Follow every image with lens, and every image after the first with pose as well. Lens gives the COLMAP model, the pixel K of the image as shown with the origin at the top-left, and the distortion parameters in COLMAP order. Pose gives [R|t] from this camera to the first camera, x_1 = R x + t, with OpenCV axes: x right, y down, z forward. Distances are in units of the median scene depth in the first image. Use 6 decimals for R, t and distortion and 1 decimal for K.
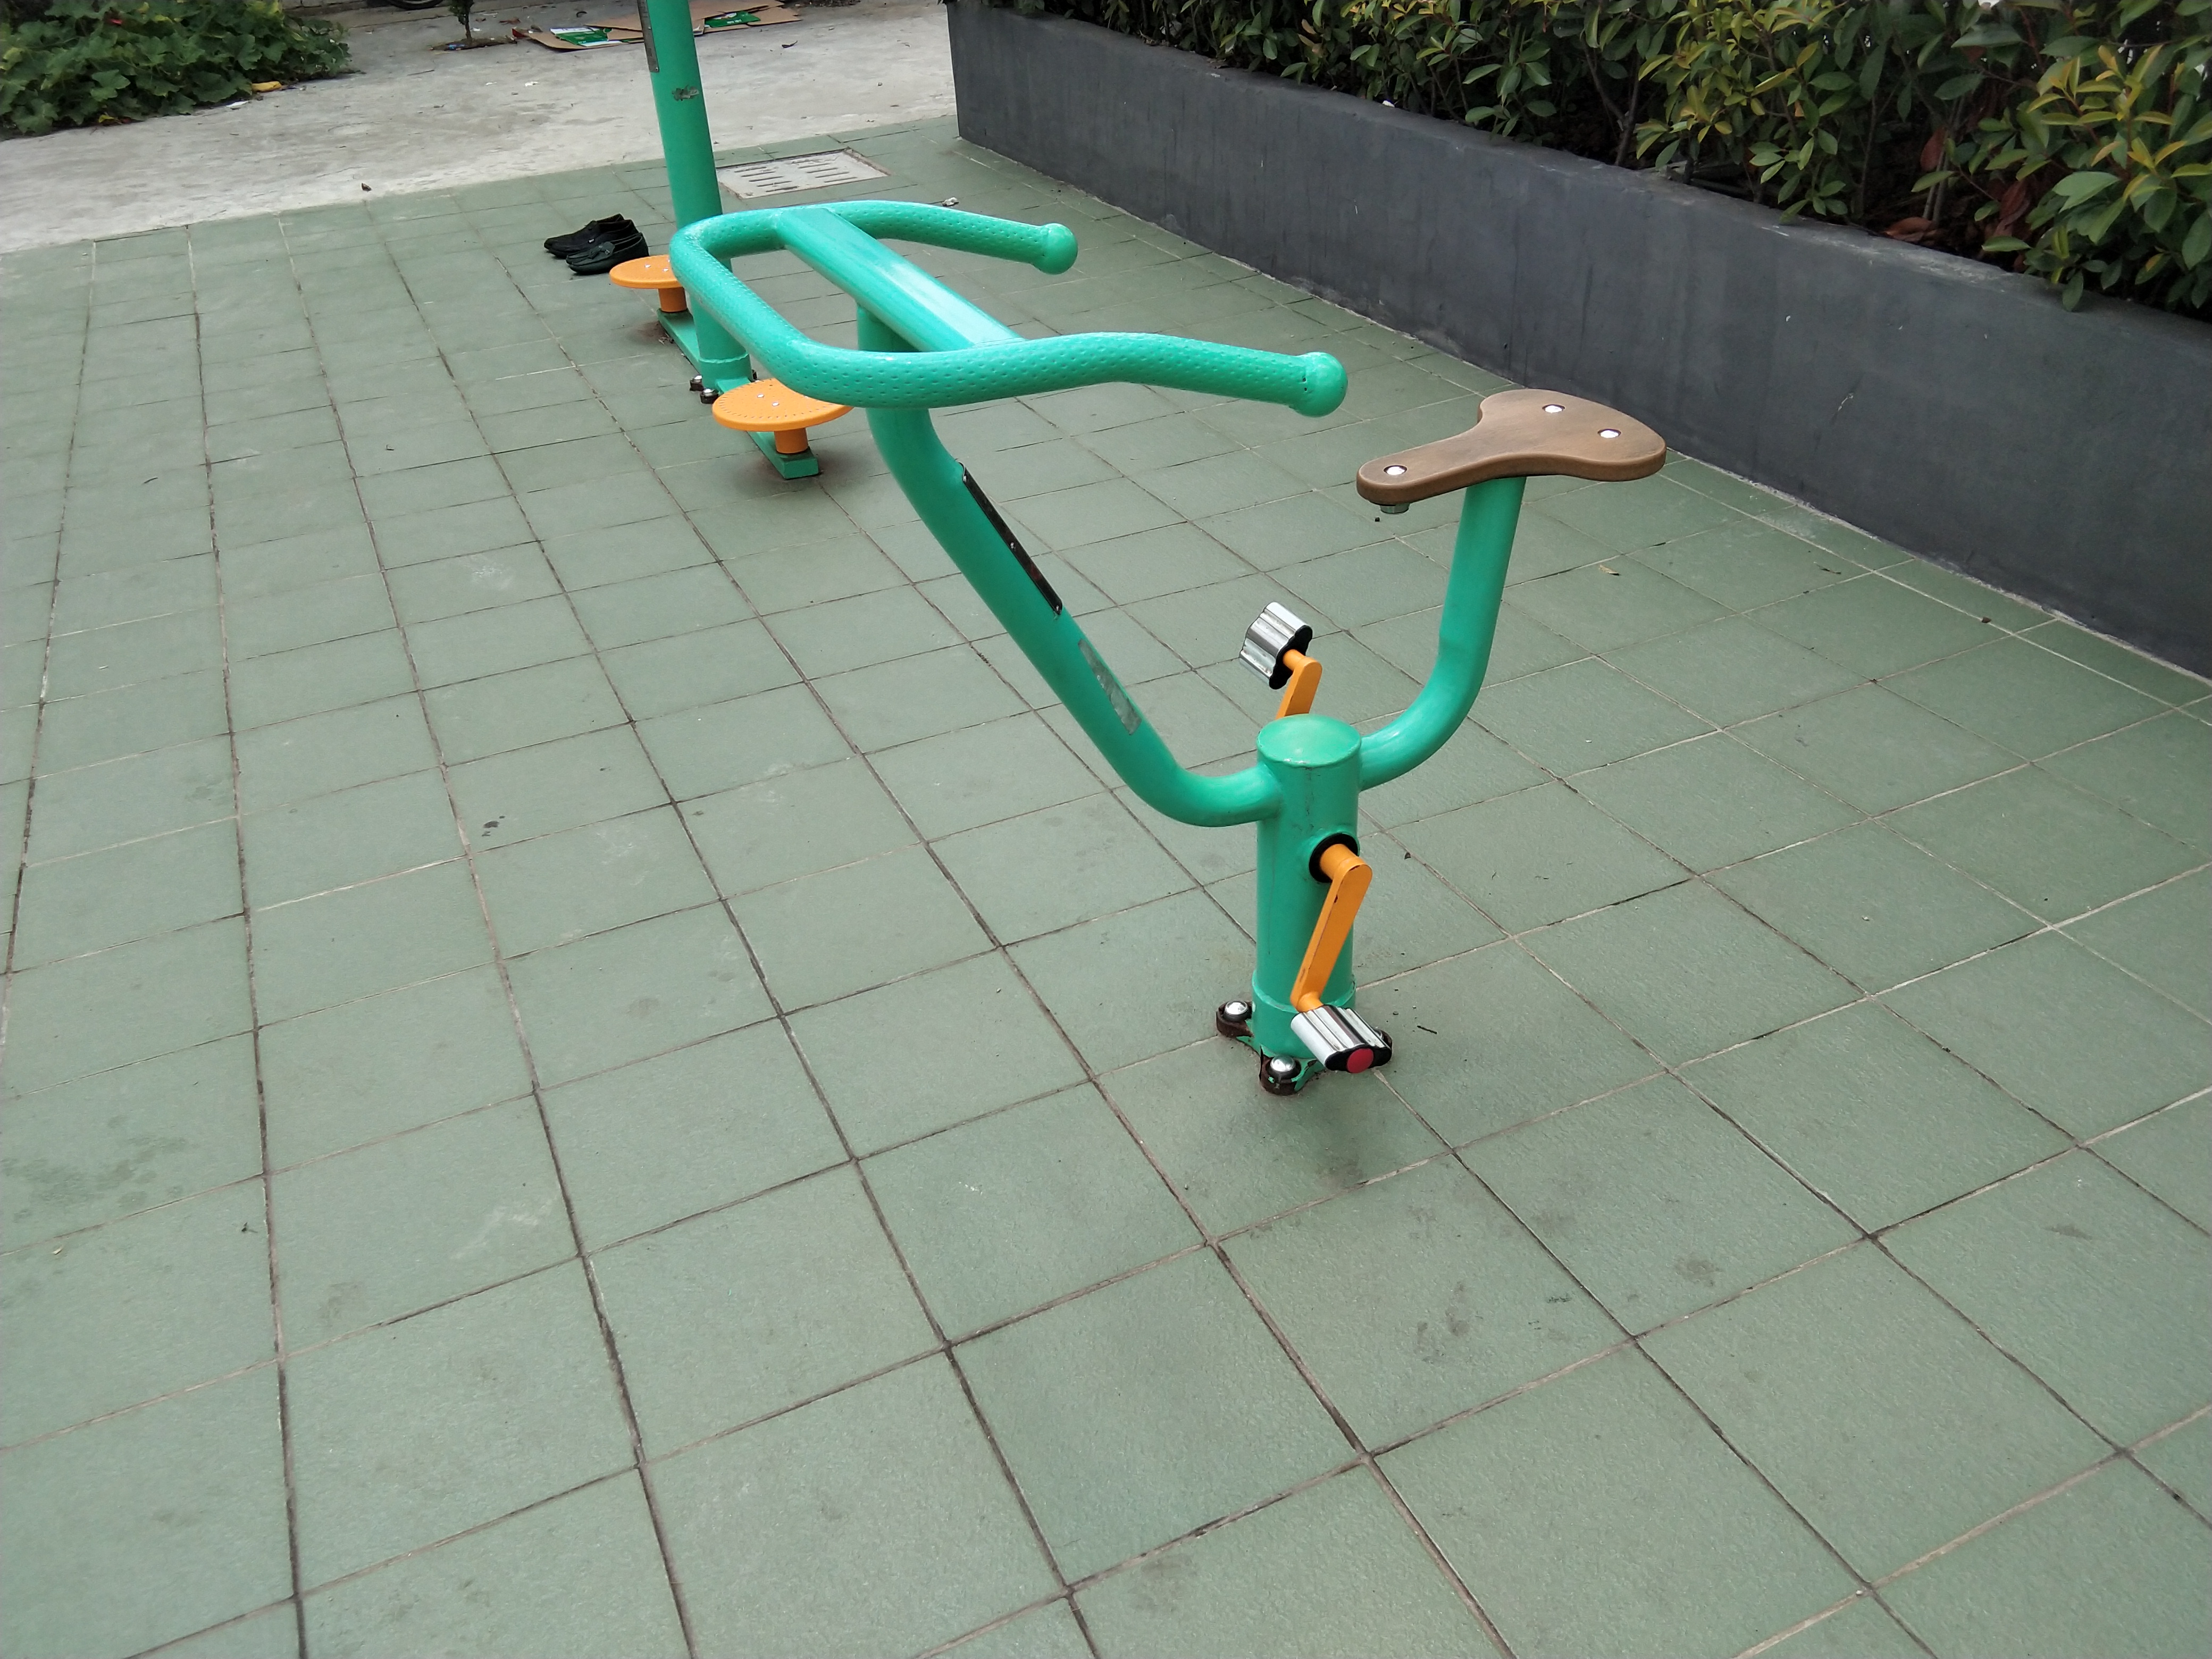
lens RADIAL K [[1753.4, 0, 1106.0], [0, 1753.4, 829.5], [0, 0, 1]] dist [0.061396, -0.080253]
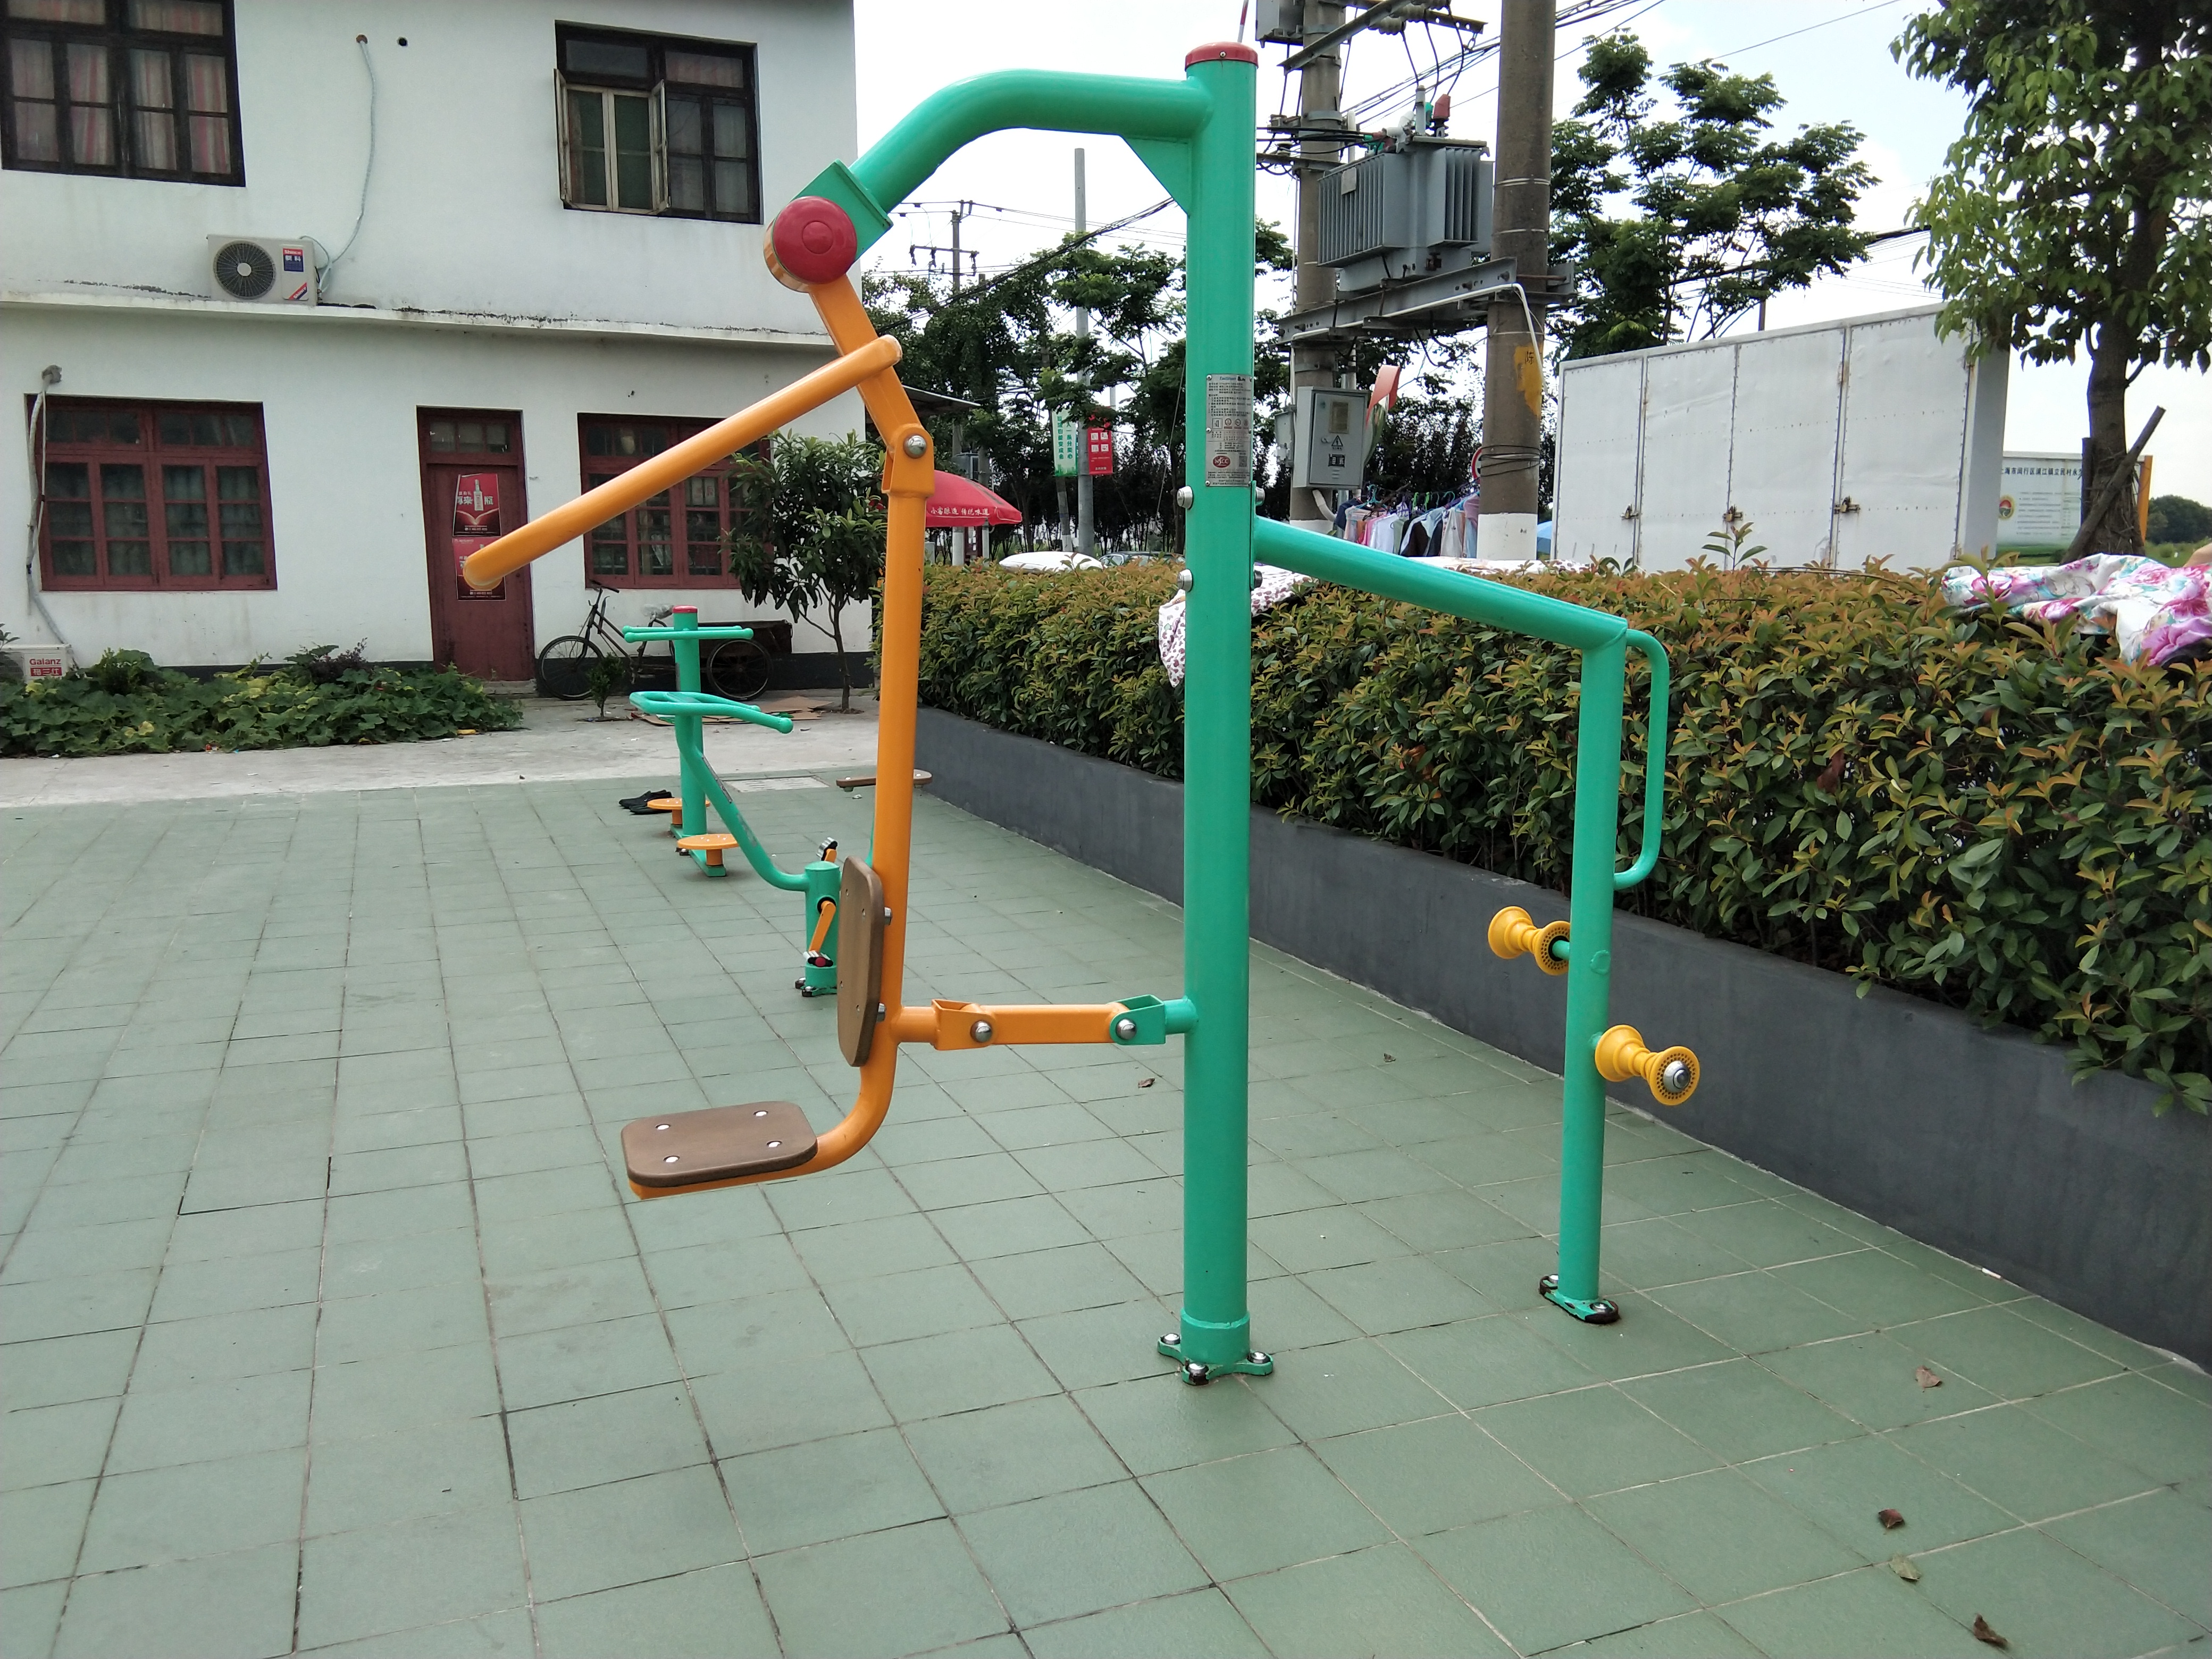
lens RADIAL K [[1749.2, 0, 1079.8], [0, 1749.2, 806.2], [0, 0, 1]] dist [0.097591, -0.133502]
pose [[0.996557, 0.062755, -0.054181, 0.164066], [-0.079216, 0.913569, -0.398894, 0.234478], [0.024465, 0.401813, 0.915395, -0.411829]]
